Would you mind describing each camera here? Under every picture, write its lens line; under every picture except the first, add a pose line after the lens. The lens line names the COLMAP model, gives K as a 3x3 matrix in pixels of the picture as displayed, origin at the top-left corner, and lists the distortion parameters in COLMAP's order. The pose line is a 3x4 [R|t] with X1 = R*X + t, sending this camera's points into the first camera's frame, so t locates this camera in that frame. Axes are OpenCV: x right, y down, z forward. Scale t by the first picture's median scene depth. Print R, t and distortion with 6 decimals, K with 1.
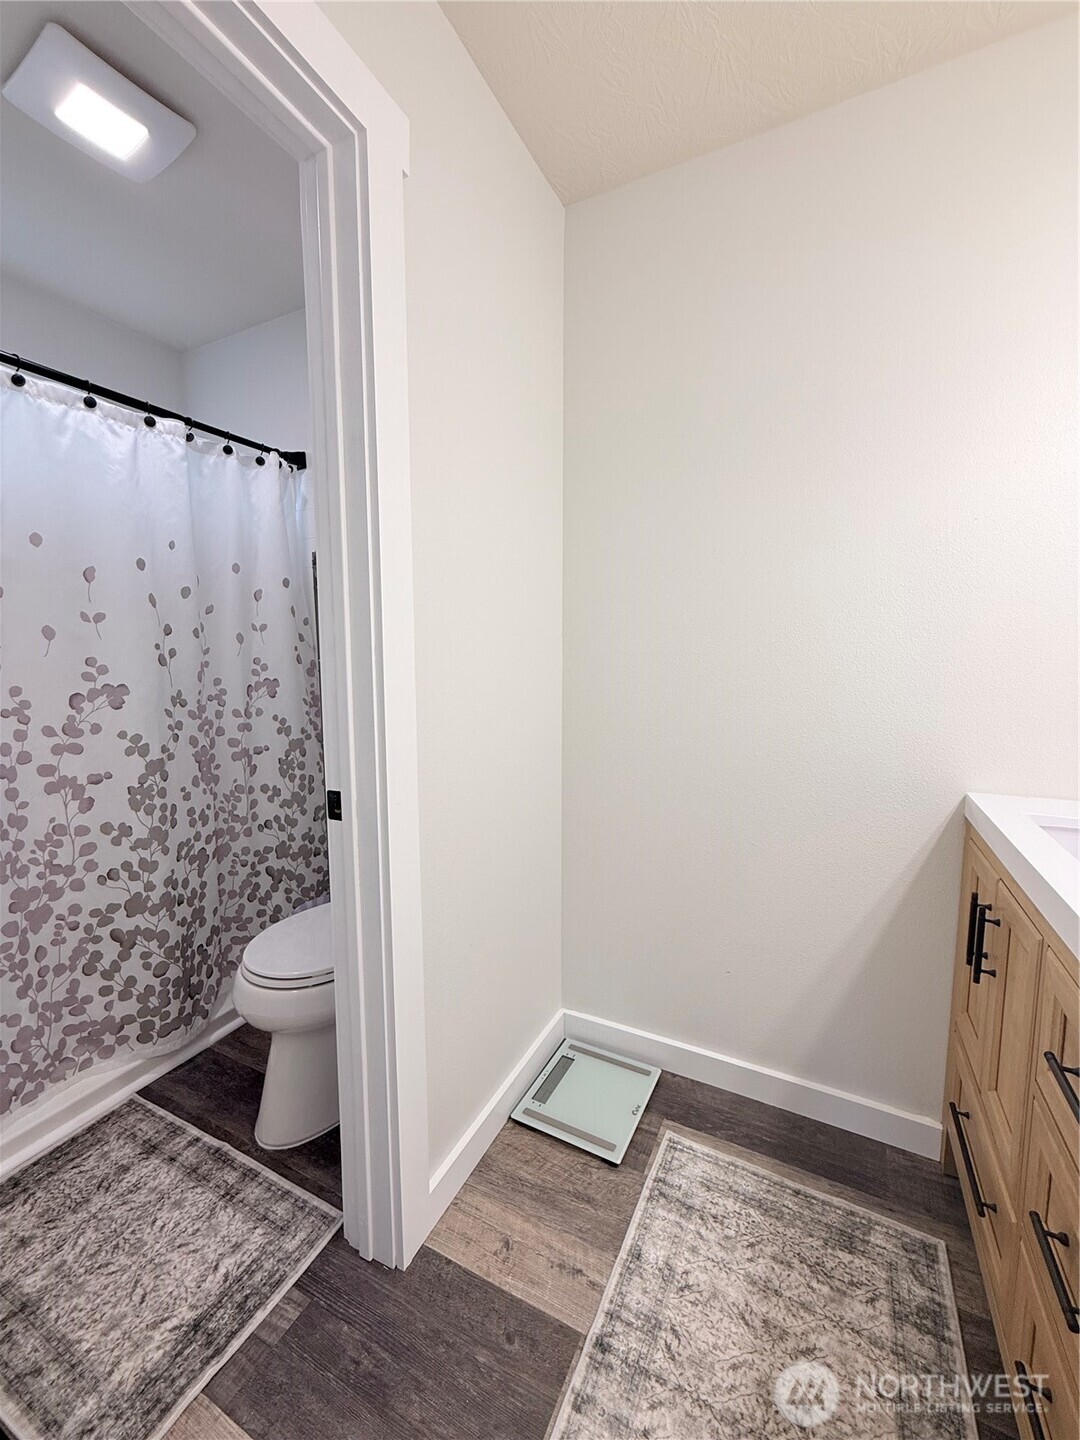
lens RADIAL K [[574.1, 0, 541.3], [0, 574.1, 716.1], [0, 0, 1]] dist [-0.001947, 0.000615]
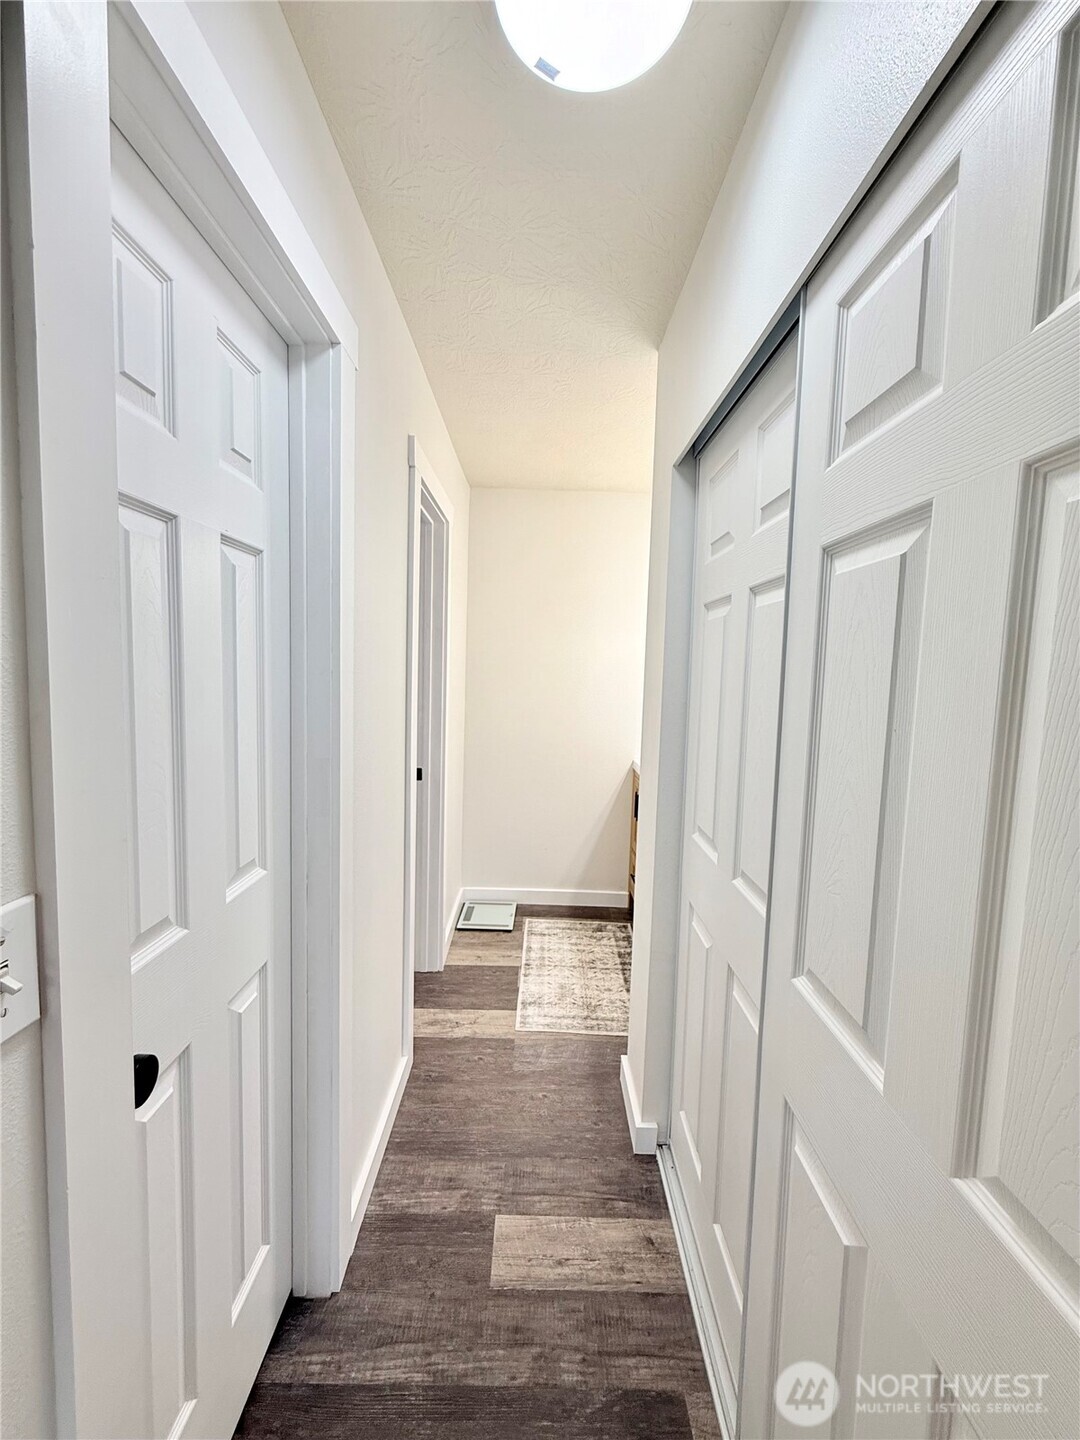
lens RADIAL K [[574.1, 0, 541.3], [0, 574.1, 716.1], [0, 0, 1]] dist [-0.001947, 0.000615]
pose [[0.889856, -0.007816, 0.456175, -0.931421], [0.015678, 0.999787, -0.013452, -0.040852], [-0.455973, 0.019122, 0.889788, -1.287656]]
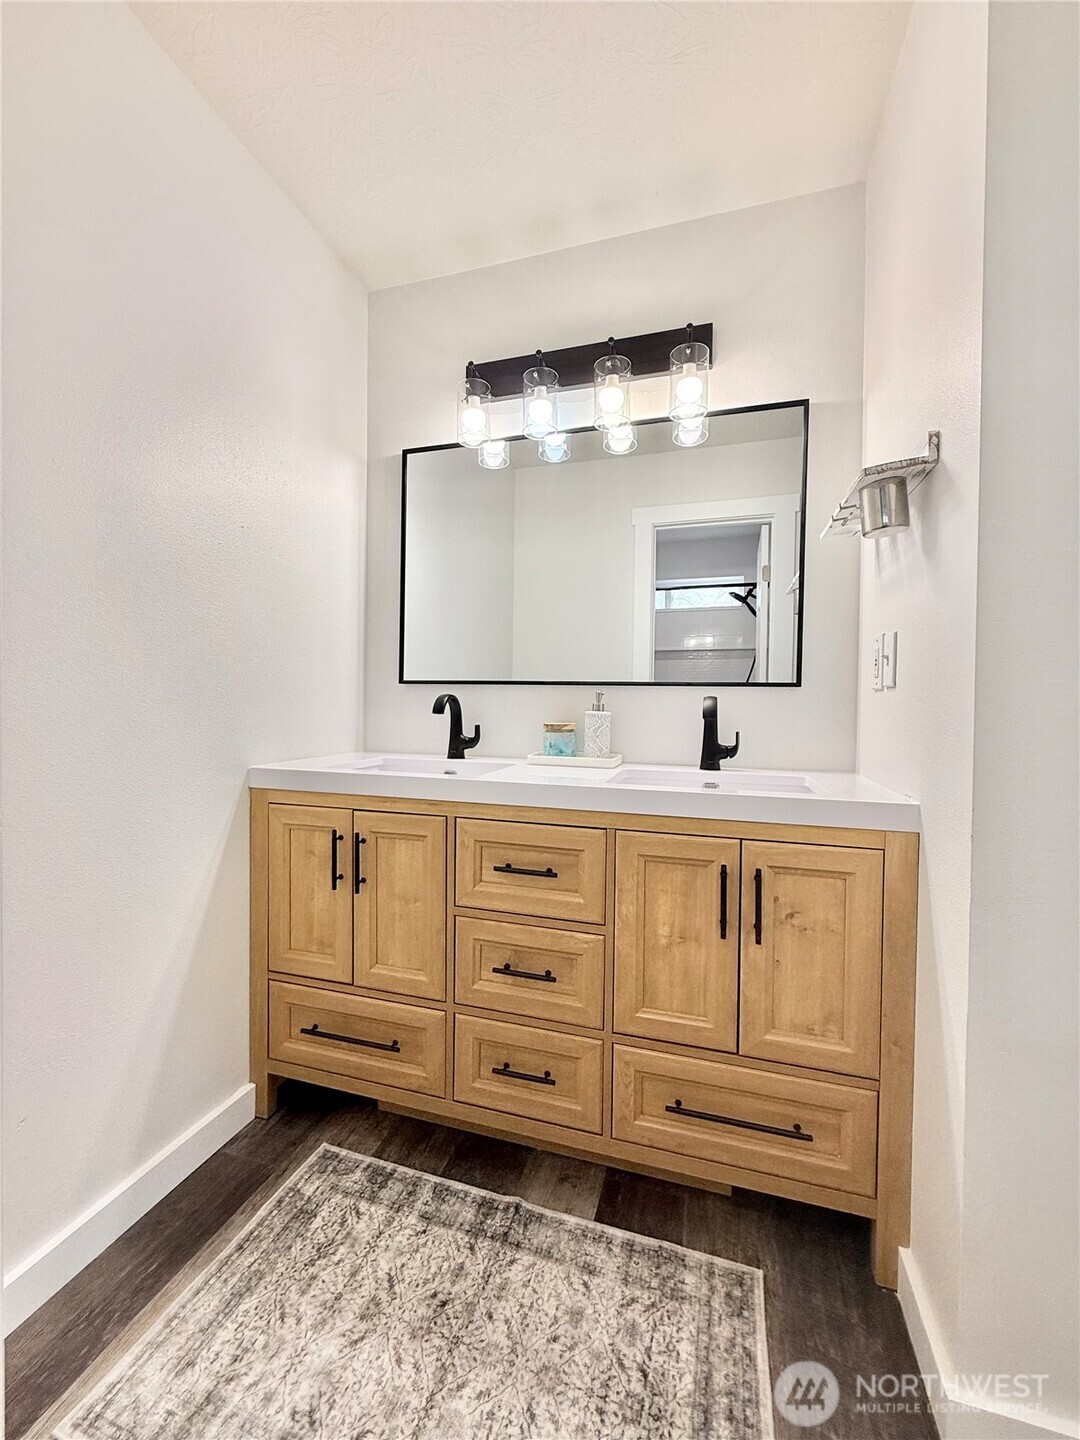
lens RADIAL K [[574.1, 0, 541.3], [0, 574.1, 716.1], [0, 0, 1]] dist [-0.001947, 0.000615]
pose [[-0.180576, -0.015381, 0.983441, -0.525343], [0.093166, 0.995114, 0.032671, 0.056322], [-0.979139, 0.097523, -0.178260, 0.706760]]
